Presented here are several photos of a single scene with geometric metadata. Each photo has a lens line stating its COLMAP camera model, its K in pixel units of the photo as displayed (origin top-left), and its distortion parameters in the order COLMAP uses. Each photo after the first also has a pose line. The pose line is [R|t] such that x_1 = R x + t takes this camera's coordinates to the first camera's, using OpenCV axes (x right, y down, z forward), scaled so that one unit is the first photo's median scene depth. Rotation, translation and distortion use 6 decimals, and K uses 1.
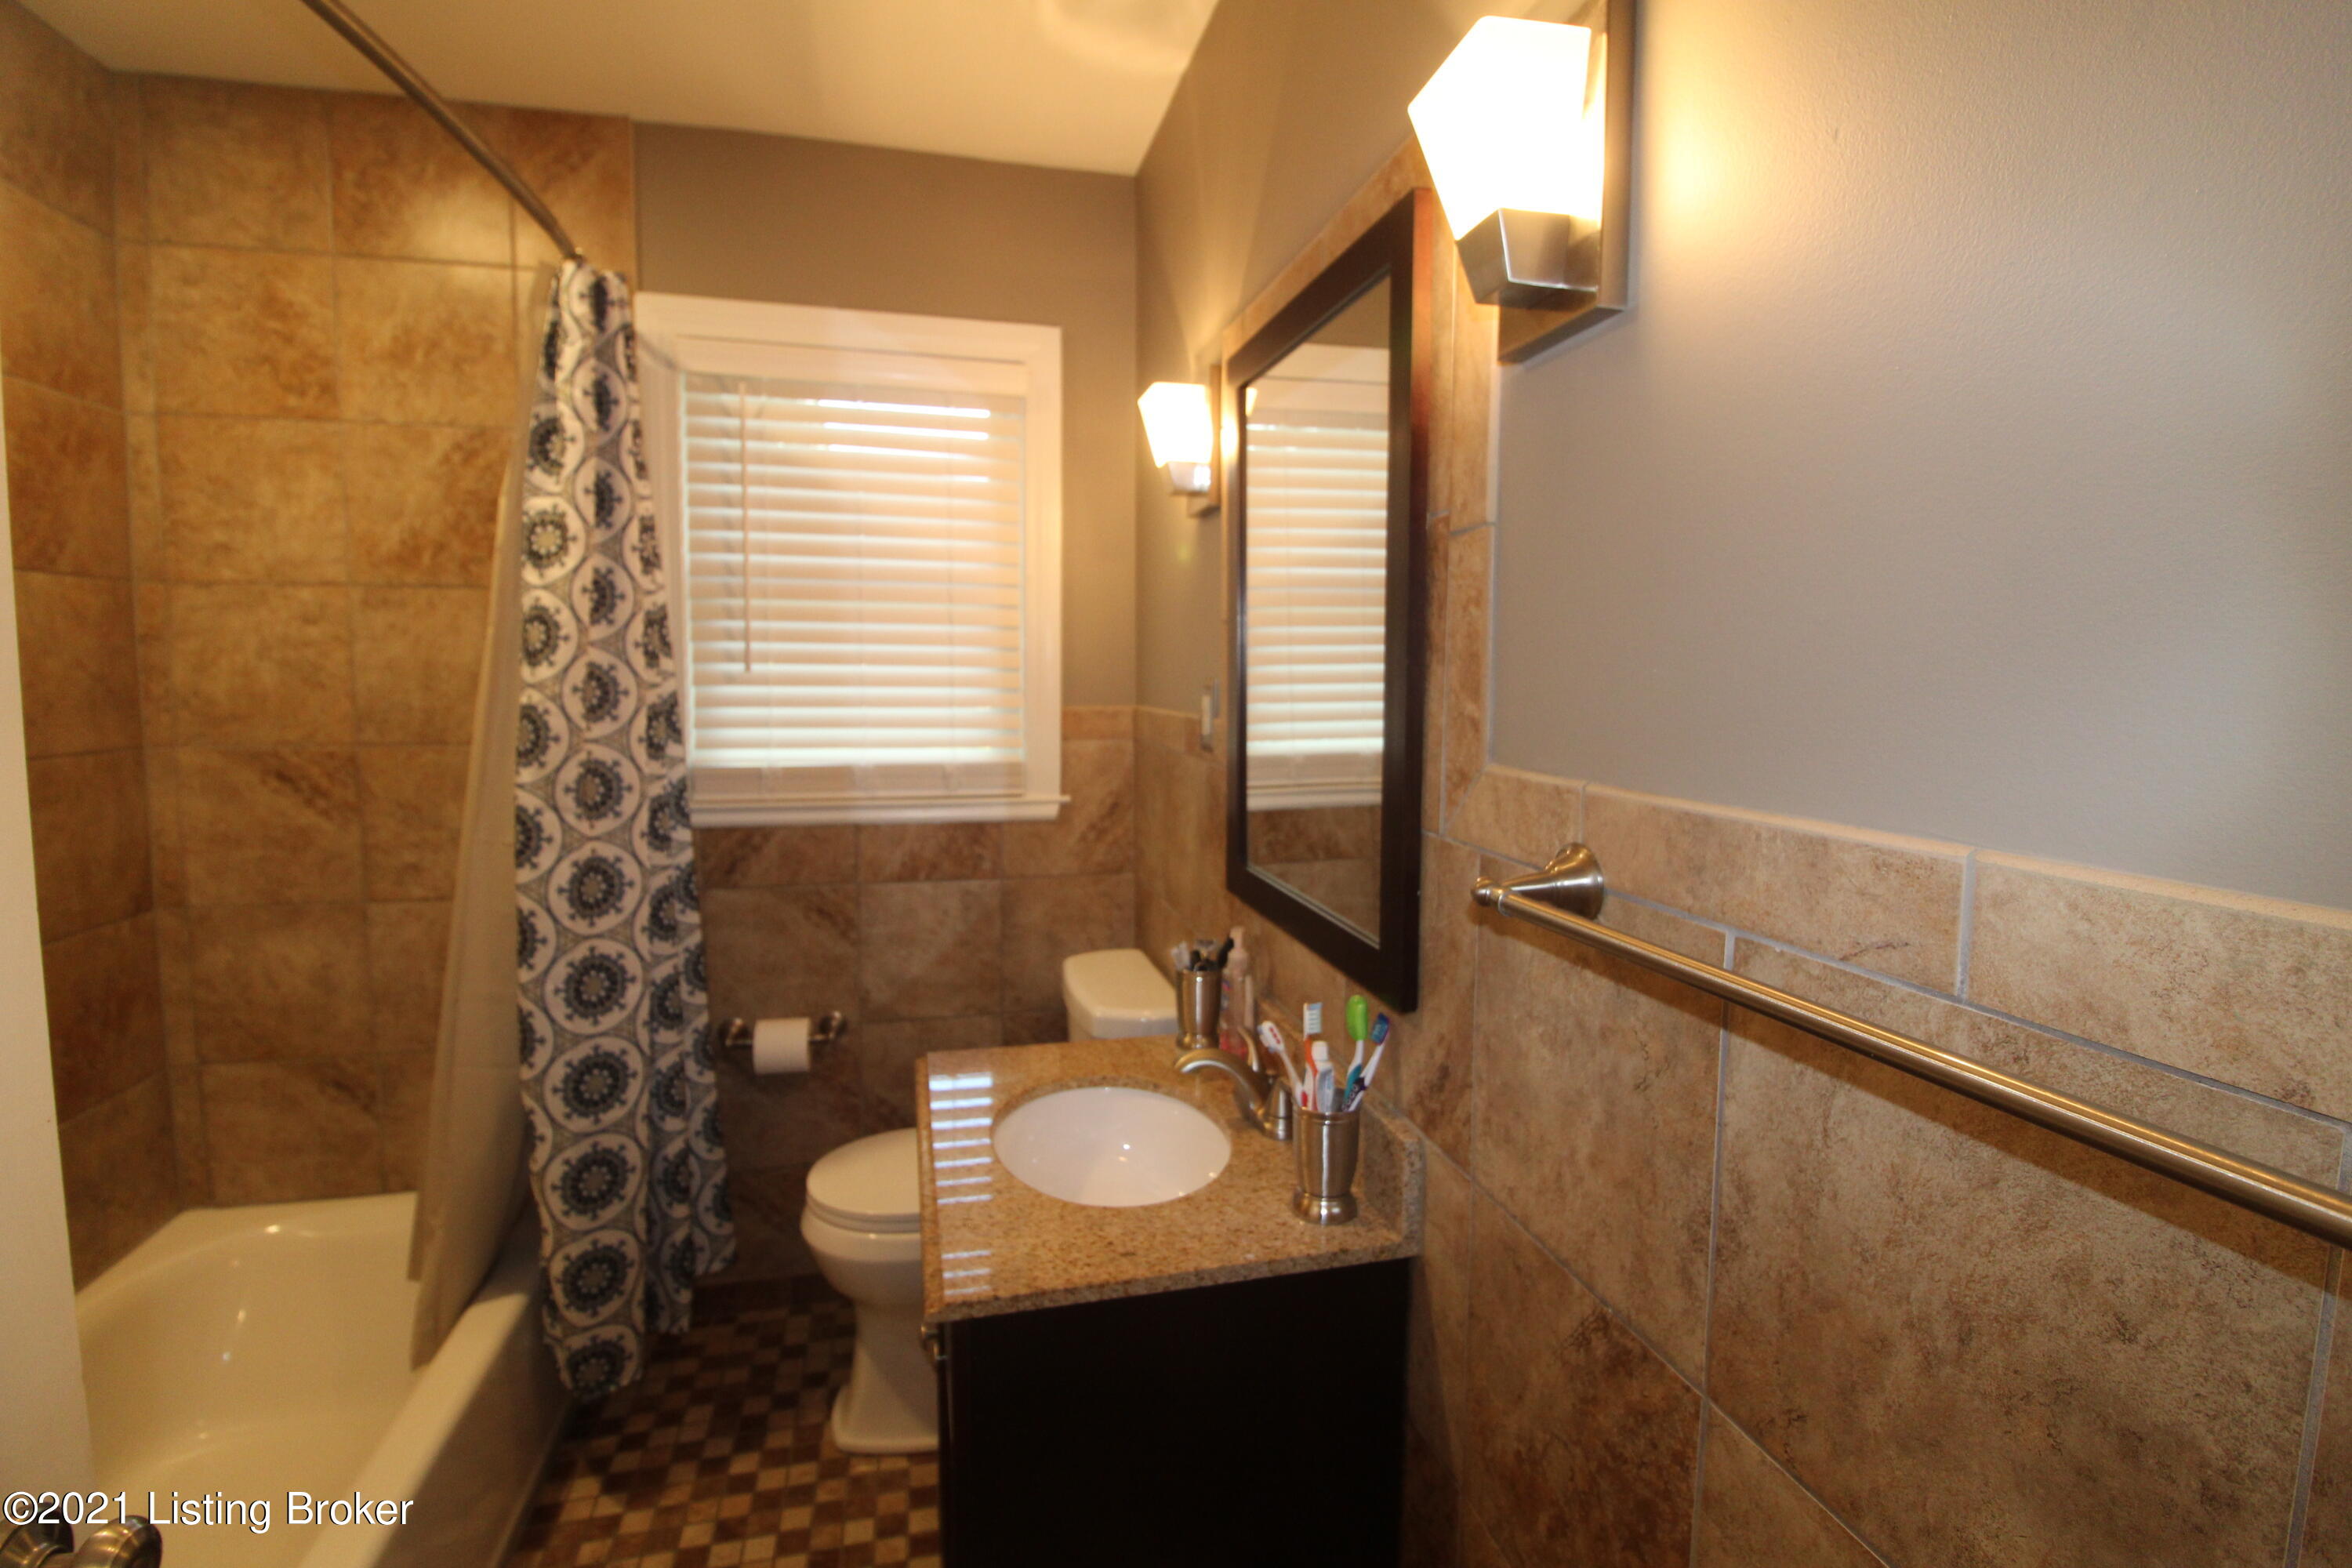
lens RADIAL K [[1024.6, 0, 1175.9], [0, 1024.6, 749.2], [0, 0, 1]] dist [-0.000749, -0.010555]
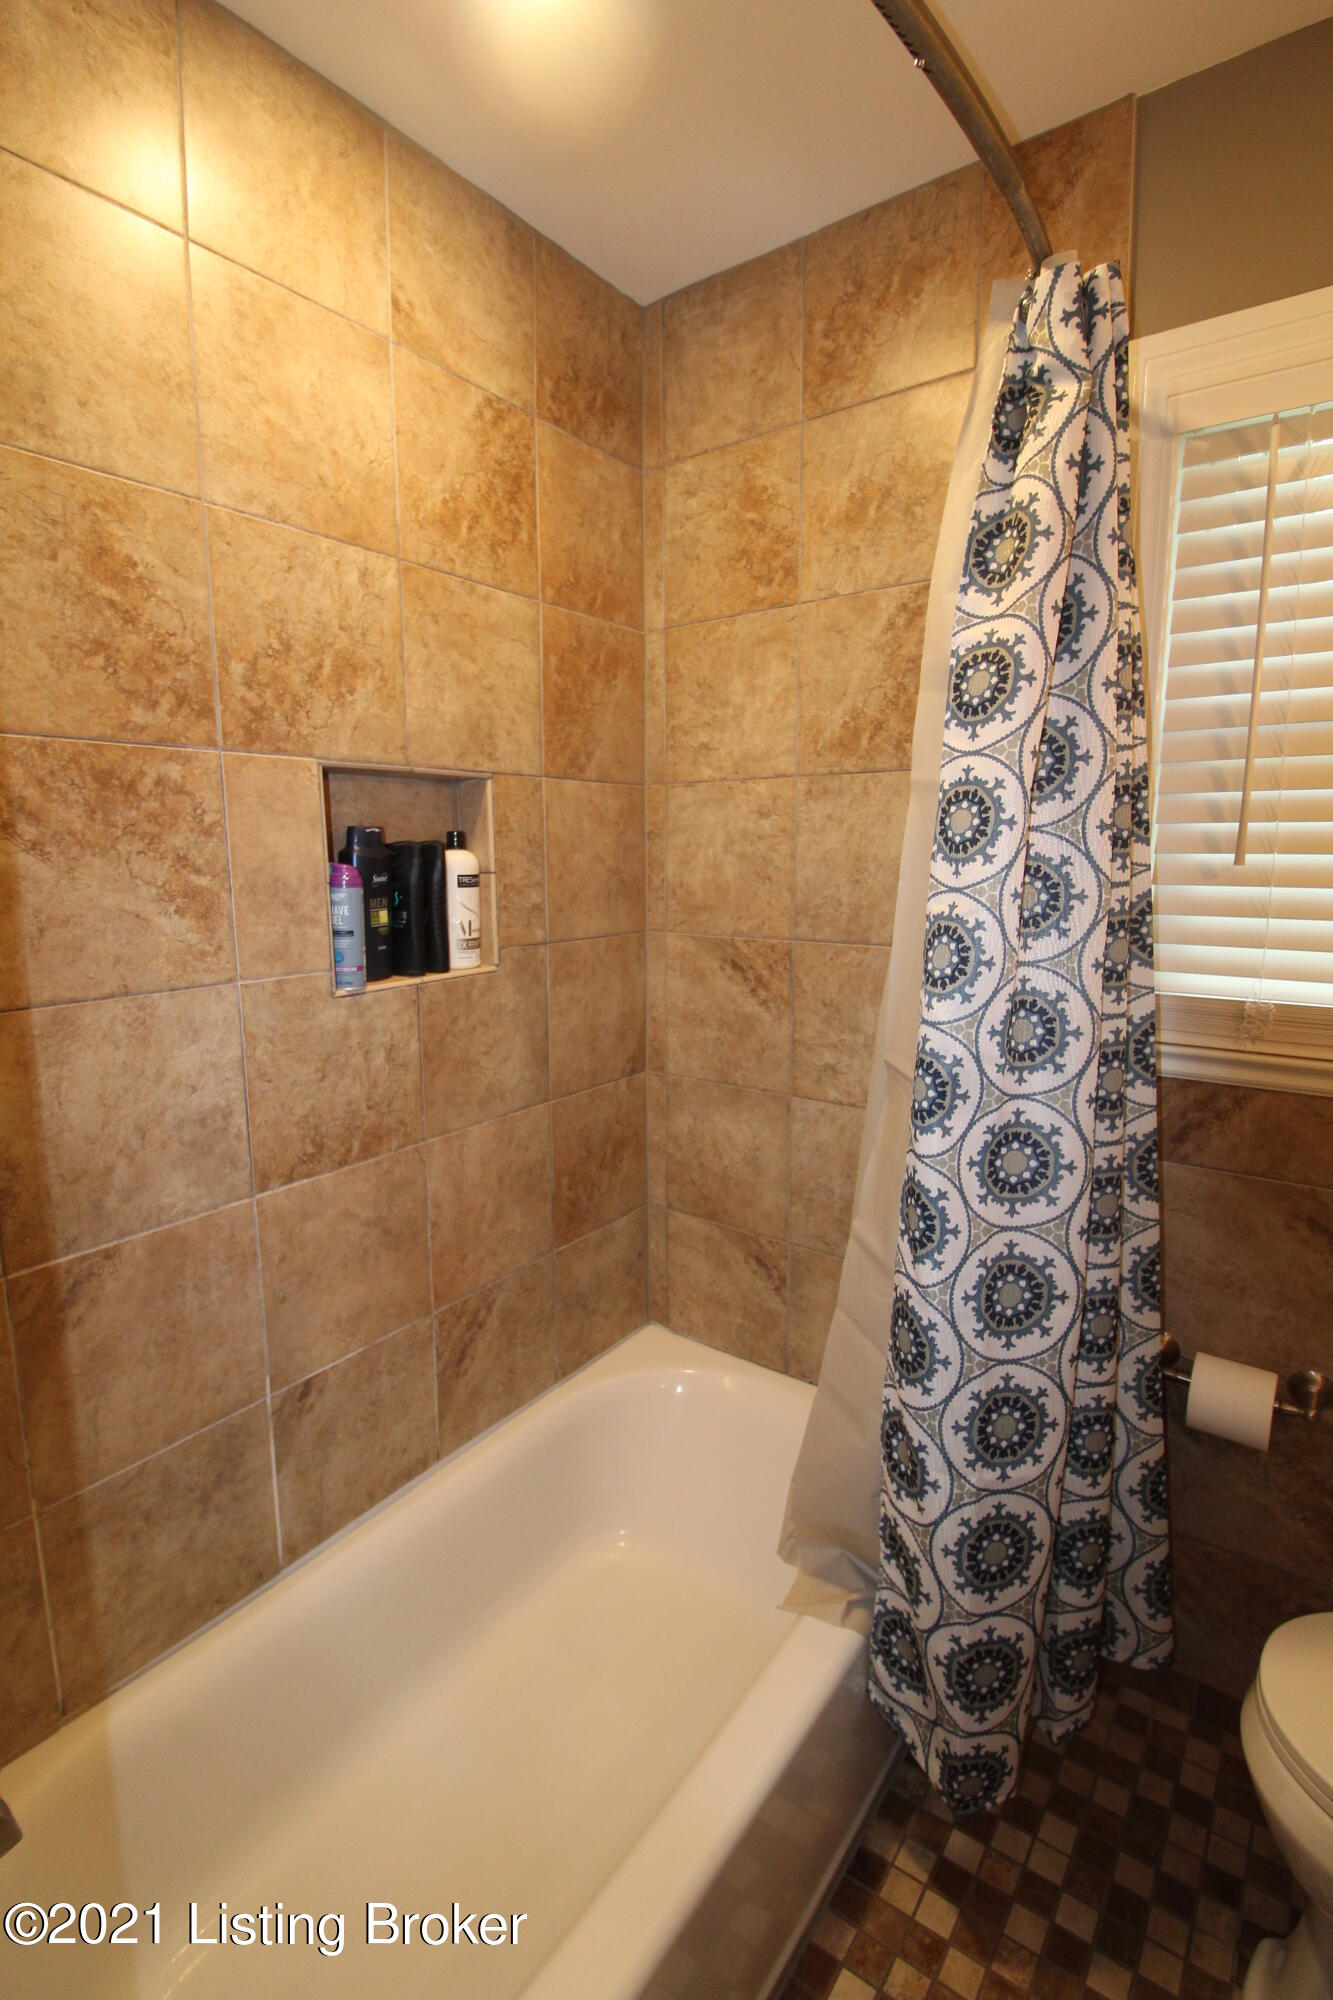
lens RADIAL K [[923.7, 0, 666.5], [0, 923.7, 1000.0], [0, 0, 1]] dist [-0.003850, -0.016411]
pose [[0.668793, 0.106950, -0.735715, -0.220493], [-0.049595, 0.993812, 0.099385, -0.029126], [0.741792, -0.029980, 0.669959, 0.308365]]
